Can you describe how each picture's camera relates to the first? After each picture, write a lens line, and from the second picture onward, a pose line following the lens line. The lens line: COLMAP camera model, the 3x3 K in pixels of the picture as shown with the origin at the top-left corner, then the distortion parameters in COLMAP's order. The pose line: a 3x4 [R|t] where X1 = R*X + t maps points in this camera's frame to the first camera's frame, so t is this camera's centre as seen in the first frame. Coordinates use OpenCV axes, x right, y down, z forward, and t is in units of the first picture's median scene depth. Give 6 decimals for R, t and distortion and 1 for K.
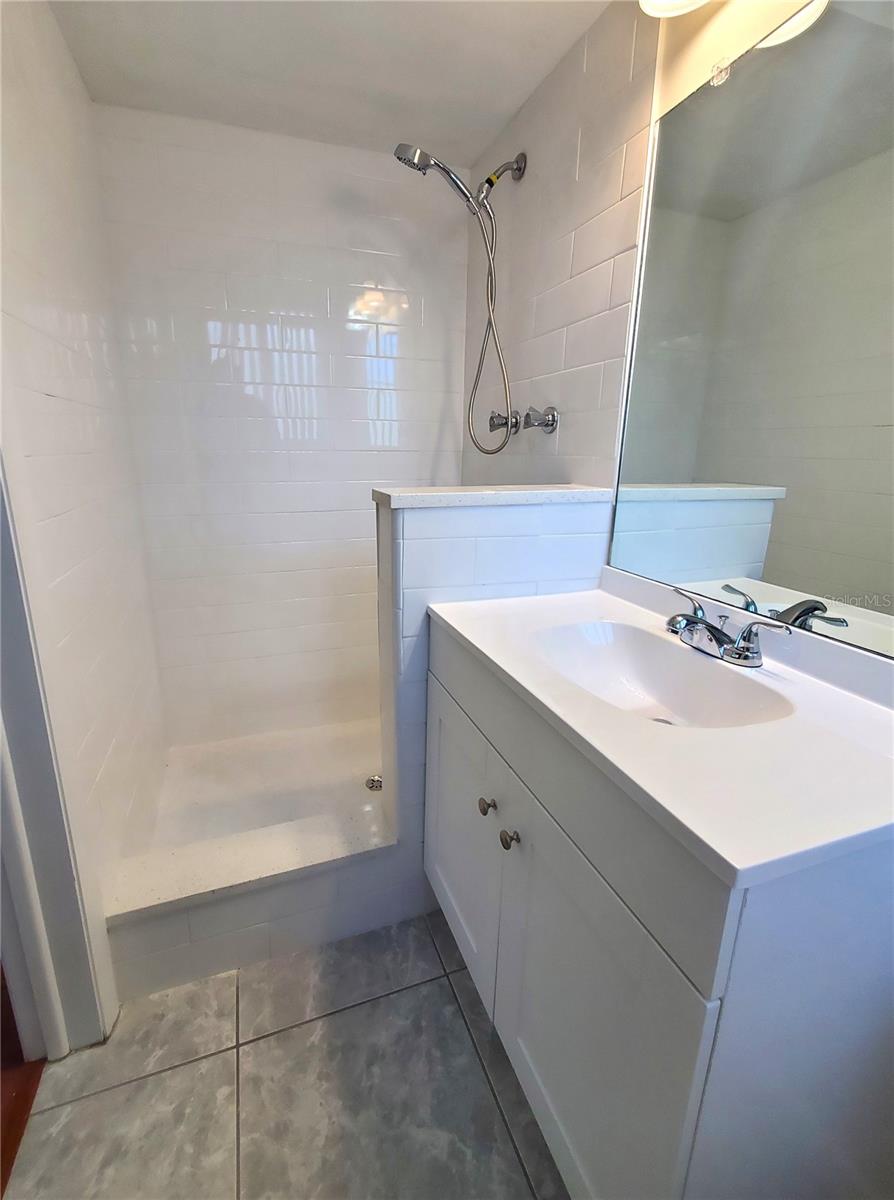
lens RADIAL K [[508.2, 0, 430.6], [0, 508.2, 577.7], [0, 0, 1]] dist [-0.000002, -0.000001]
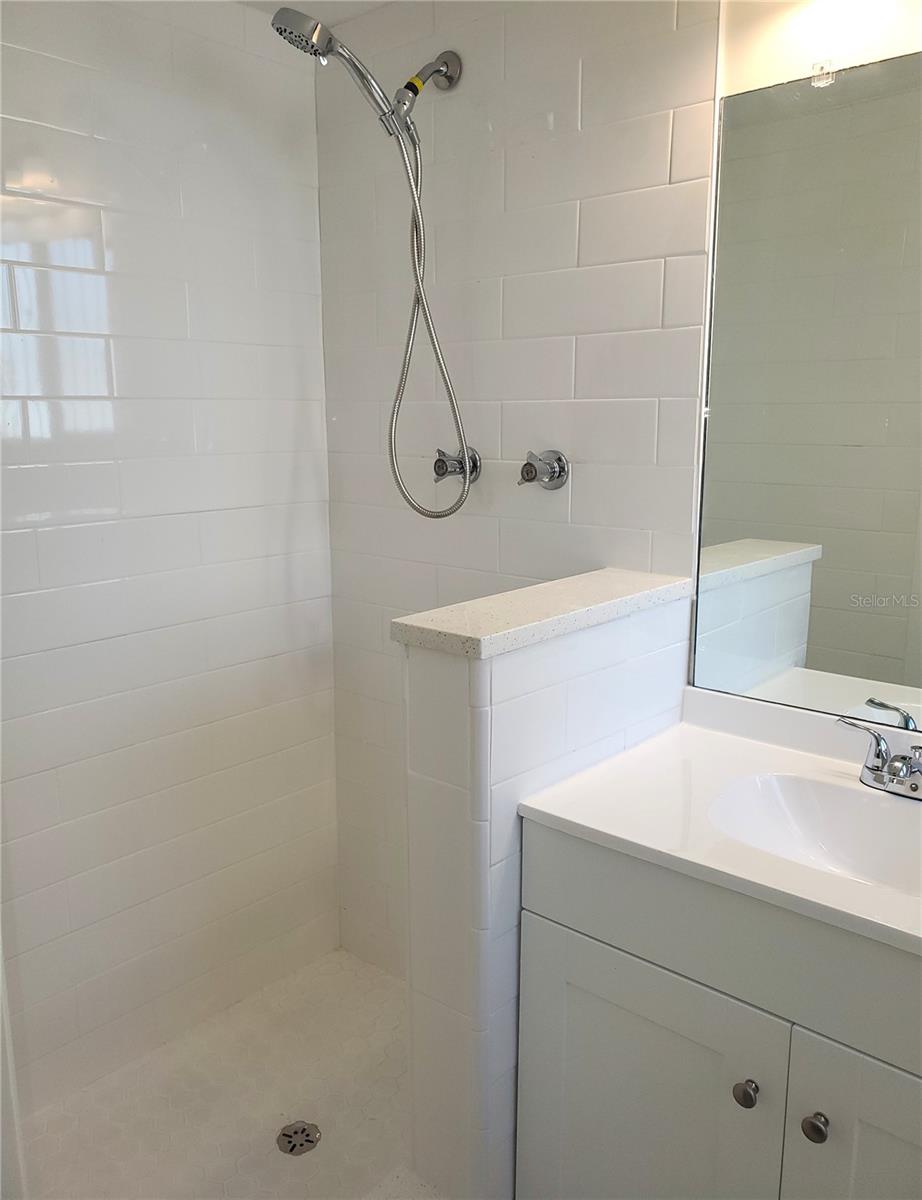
lens RADIAL K [[947.8, 0, 462.6], [0, 947.8, 593.2], [0, 0, 1]] dist [0.025864, -0.002212]
pose [[0.863327, -0.106946, 0.493182, -0.538523], [0.134081, 0.990771, -0.019865, -0.163825], [-0.486506, 0.083276, 0.869699, 0.019076]]
